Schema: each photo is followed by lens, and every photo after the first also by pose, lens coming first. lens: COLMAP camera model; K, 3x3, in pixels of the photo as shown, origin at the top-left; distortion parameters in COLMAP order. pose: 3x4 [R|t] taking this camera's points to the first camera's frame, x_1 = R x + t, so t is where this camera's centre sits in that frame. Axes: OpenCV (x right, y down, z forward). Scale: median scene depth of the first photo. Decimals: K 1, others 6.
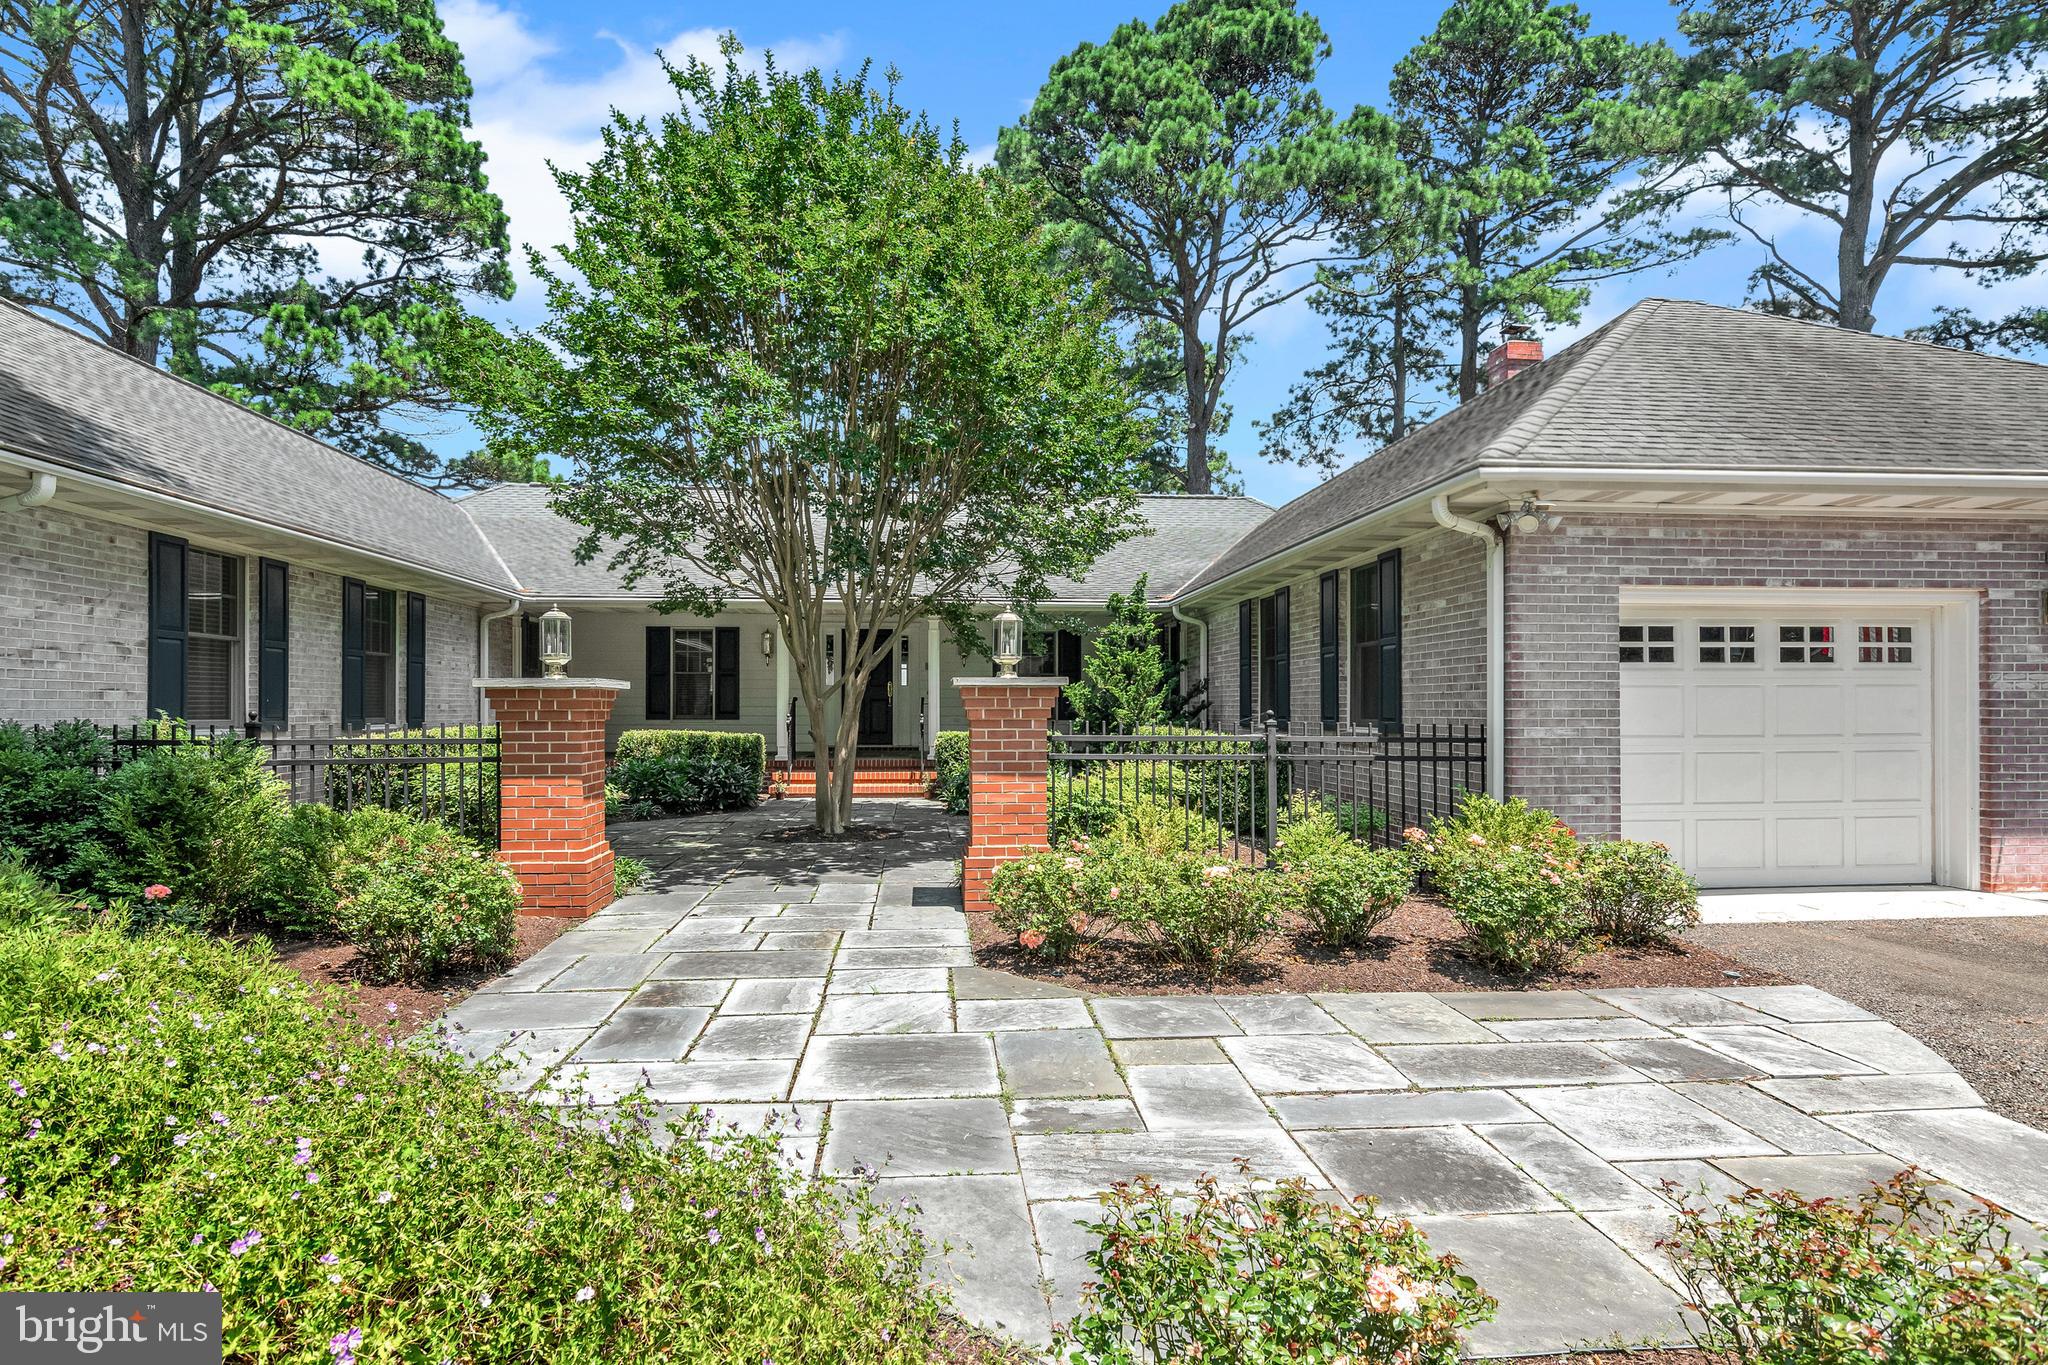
lens RADIAL K [[1037.8, 0, 1024.0], [0, 1037.8, 682.5], [0, 0, 1]] dist [0.016463, -0.015068]
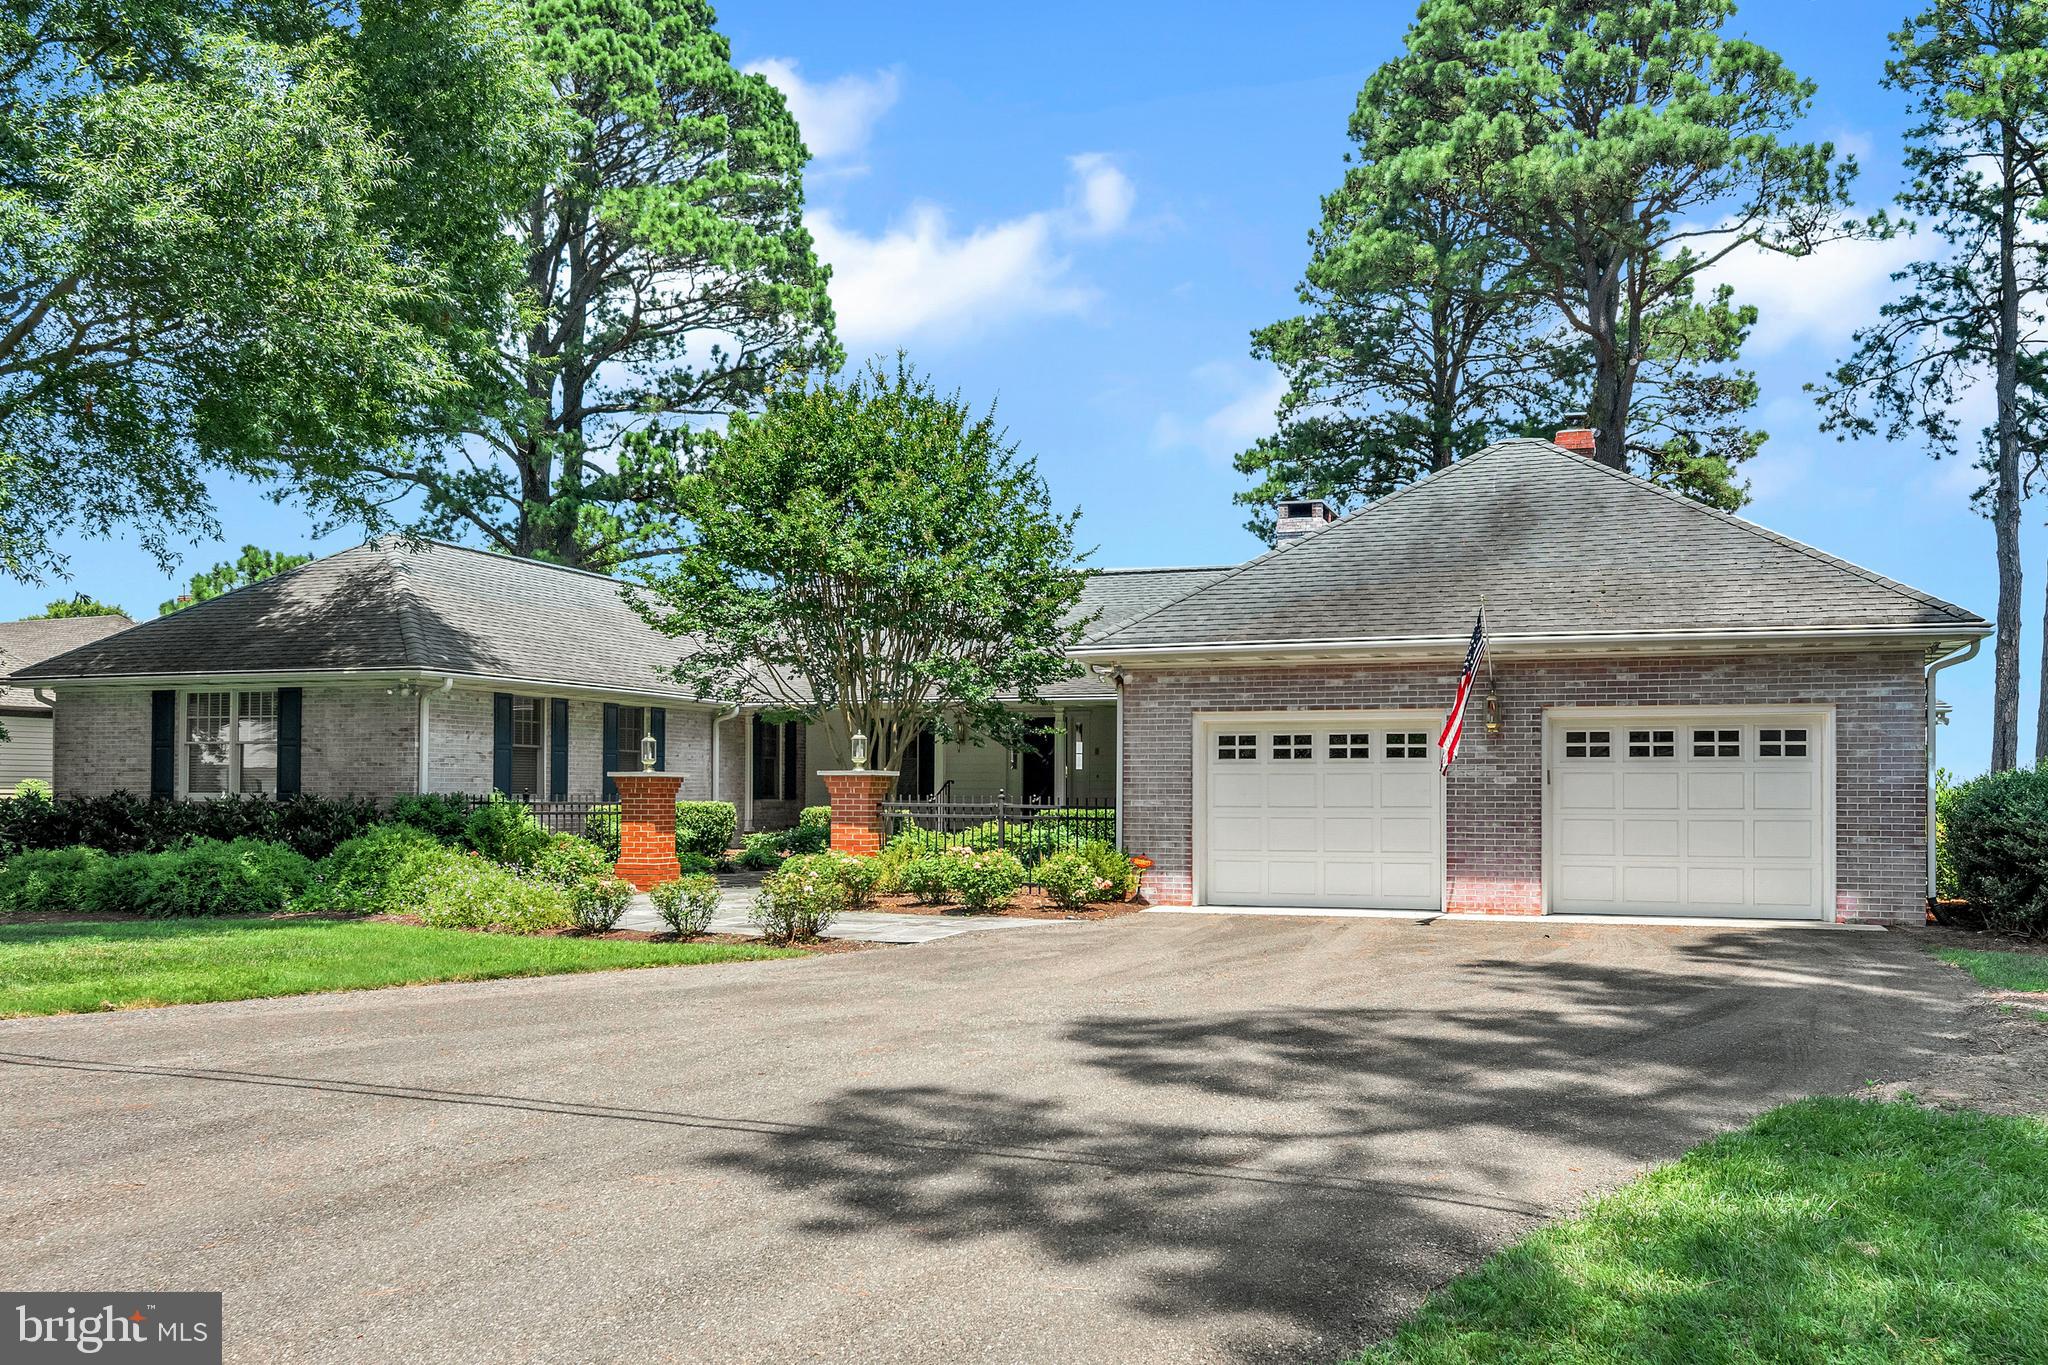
lens RADIAL K [[1610.7, 0, 1024.0], [0, 1610.7, 682.5], [0, 0, 1]] dist [0.002171, 0.002527]
pose [[0.908808, -0.024861, -0.416474, 0.989420], [0.005337, 0.998834, -0.047978, -0.014952], [0.417181, 0.041380, 0.907881, -0.990432]]
